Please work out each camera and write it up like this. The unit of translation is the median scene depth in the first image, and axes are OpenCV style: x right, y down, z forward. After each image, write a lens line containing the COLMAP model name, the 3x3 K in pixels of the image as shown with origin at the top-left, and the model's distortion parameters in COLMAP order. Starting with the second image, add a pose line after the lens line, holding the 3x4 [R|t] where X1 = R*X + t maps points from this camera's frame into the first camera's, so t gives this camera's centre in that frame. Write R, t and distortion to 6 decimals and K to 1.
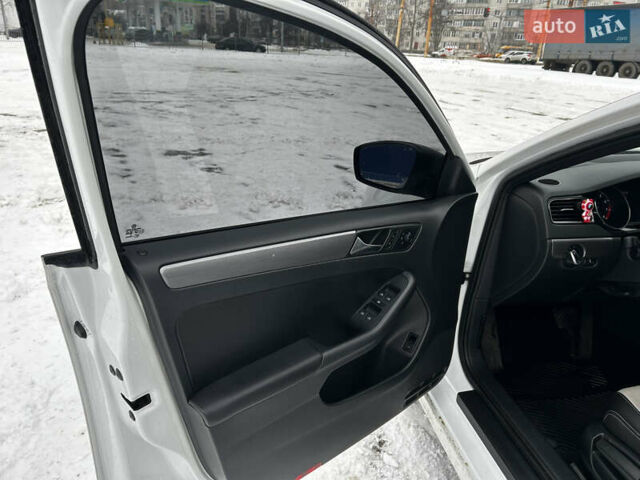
lens RADIAL K [[481.8, 0, 318.0], [0, 481.8, 240.5], [0, 0, 1]] dist [0.045657, -0.052070]
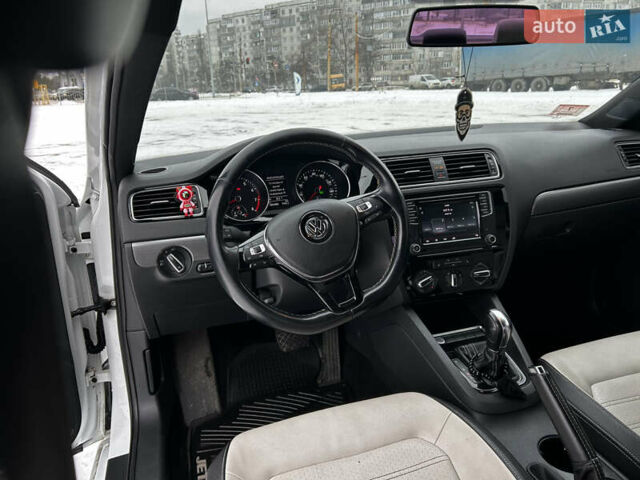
lens RADIAL K [[479.4, 0, 315.6], [0, 479.4, 240.9], [0, 0, 1]] dist [0.047020, -0.061419]
pose [[0.990554, -0.112819, 0.077938, 0.031610], [0.118317, 0.990510, -0.069939, 0.003594], [-0.069308, 0.078499, 0.994502, 0.010662]]
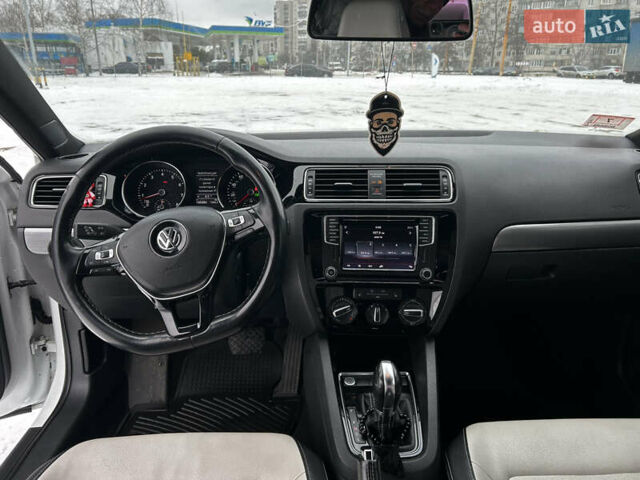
lens RADIAL K [[477.8, 0, 315.8], [0, 477.8, 236.1], [0, 0, 1]] dist [0.056491, -0.061668]
pose [[0.985629, 0.015691, -0.168196, 0.046878], [-0.024788, 0.998333, -0.052124, 0.001709], [0.167098, 0.055544, 0.984375, 0.015265]]
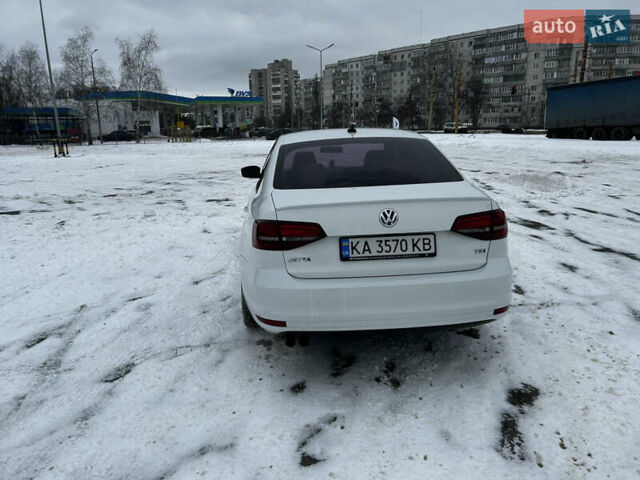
lens RADIAL K [[481.8, 0, 318.0], [0, 481.8, 240.5], [0, 0, 1]] dist [0.045657, -0.052070]
pose [[0.992075, -0.040235, -0.119035, 0.062678], [0.020959, 0.987063, -0.158956, 0.054284], [0.123891, 0.155201, 0.980084, -0.141080]]
